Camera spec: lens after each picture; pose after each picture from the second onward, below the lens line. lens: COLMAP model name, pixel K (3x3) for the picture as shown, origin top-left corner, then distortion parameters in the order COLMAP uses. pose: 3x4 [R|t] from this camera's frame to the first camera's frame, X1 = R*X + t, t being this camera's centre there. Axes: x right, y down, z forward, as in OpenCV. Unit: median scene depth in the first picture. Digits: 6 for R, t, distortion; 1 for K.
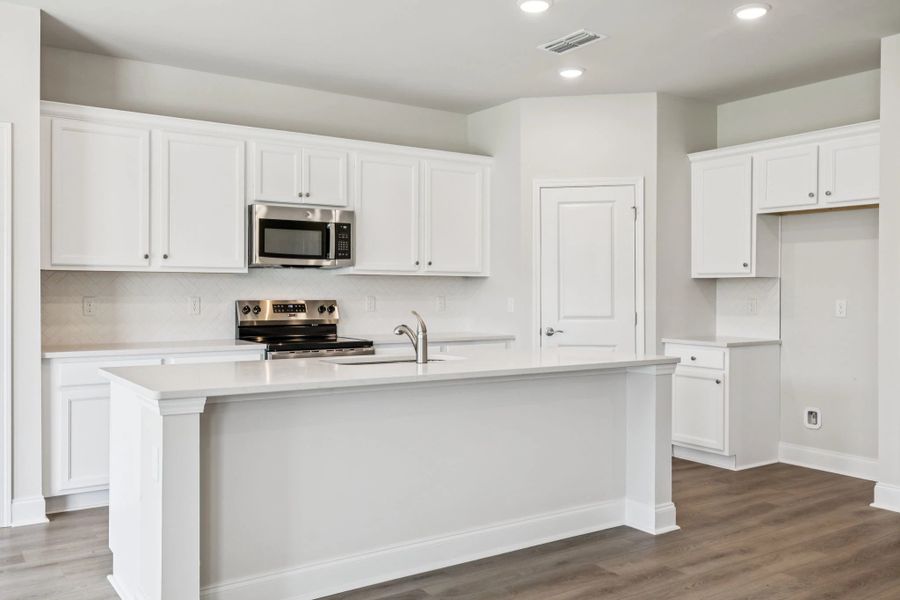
lens RADIAL K [[756.9, 0, 445.8], [0, 756.9, 297.0], [0, 0, 1]] dist [0.014935, 0.000229]
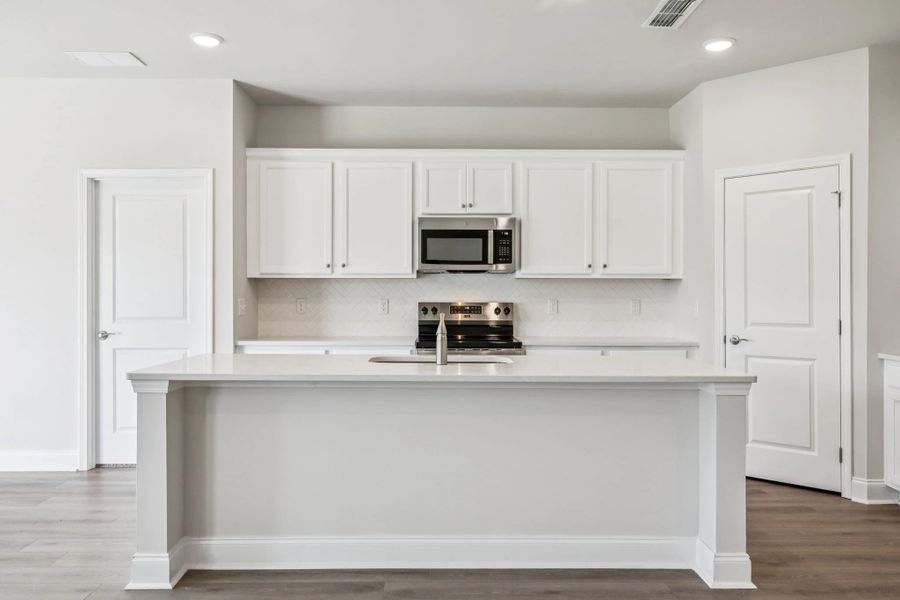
lens RADIAL K [[686.9, 0, 450.0], [0, 686.9, 300.7], [0, 0, 1]] dist [0.001186, 0.007445]
pose [[0.839016, 0.005006, -0.544084, 0.332820], [-0.004636, 0.999987, 0.002051, -0.000377], [0.544088, 0.000801, 0.839028, 0.160987]]
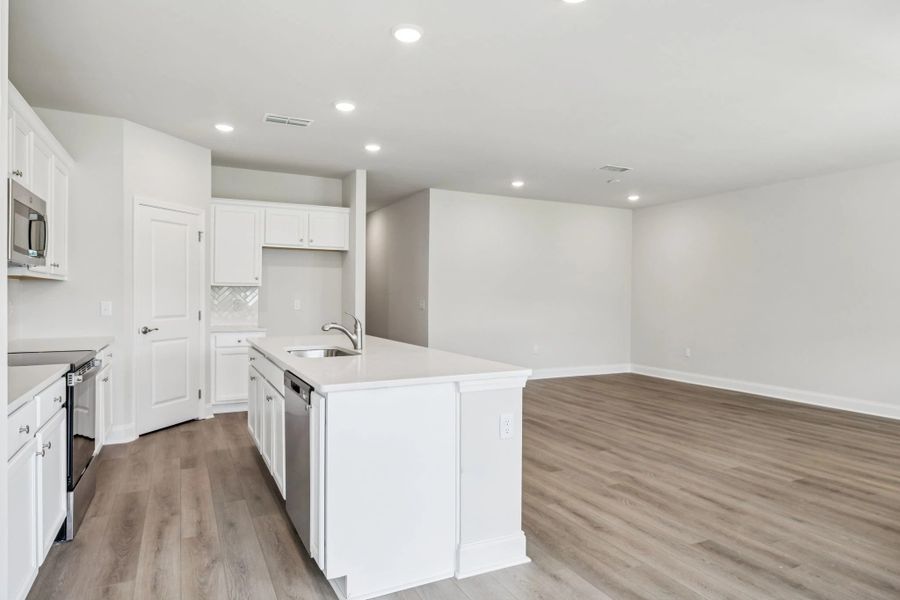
lens RADIAL K [[537.3, 0, 441.8], [0, 537.3, 297.1], [0, 0, 1]] dist [-0.001209, 0.010606]
pose [[0.143193, -0.004851, 0.989683, -0.685767], [0.002688, 0.999986, 0.004513, -0.008072], [-0.989691, 0.002014, 0.143205, 0.492064]]
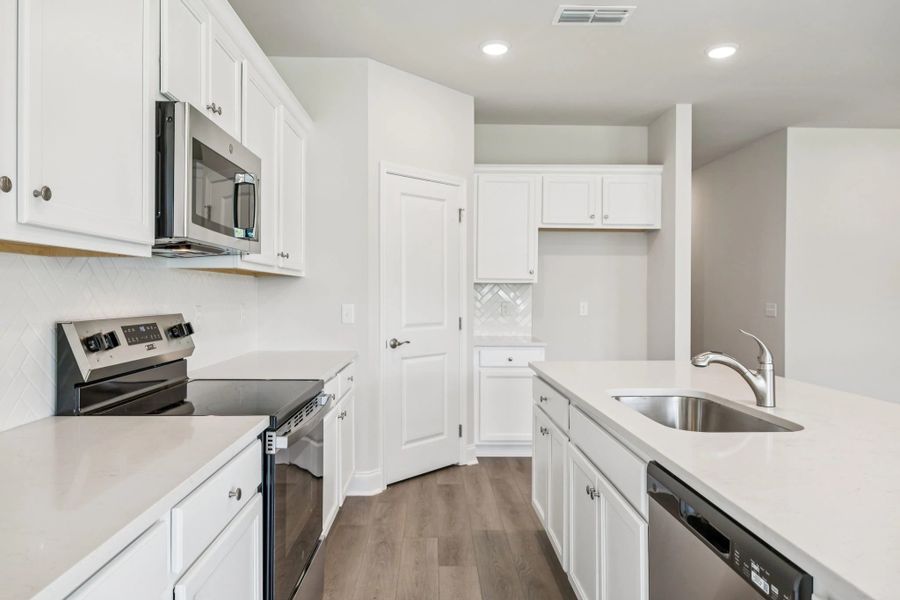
lens RADIAL K [[602.5, 0, 449.9], [0, 602.5, 298.5], [0, 0, 1]] dist [0.004063, -0.000129]
pose [[0.539356, -0.007311, 0.842046, -0.449483], [0.004584, 0.999973, 0.005745, -0.009183], [-0.842065, 0.000762, 0.539375, 0.657147]]
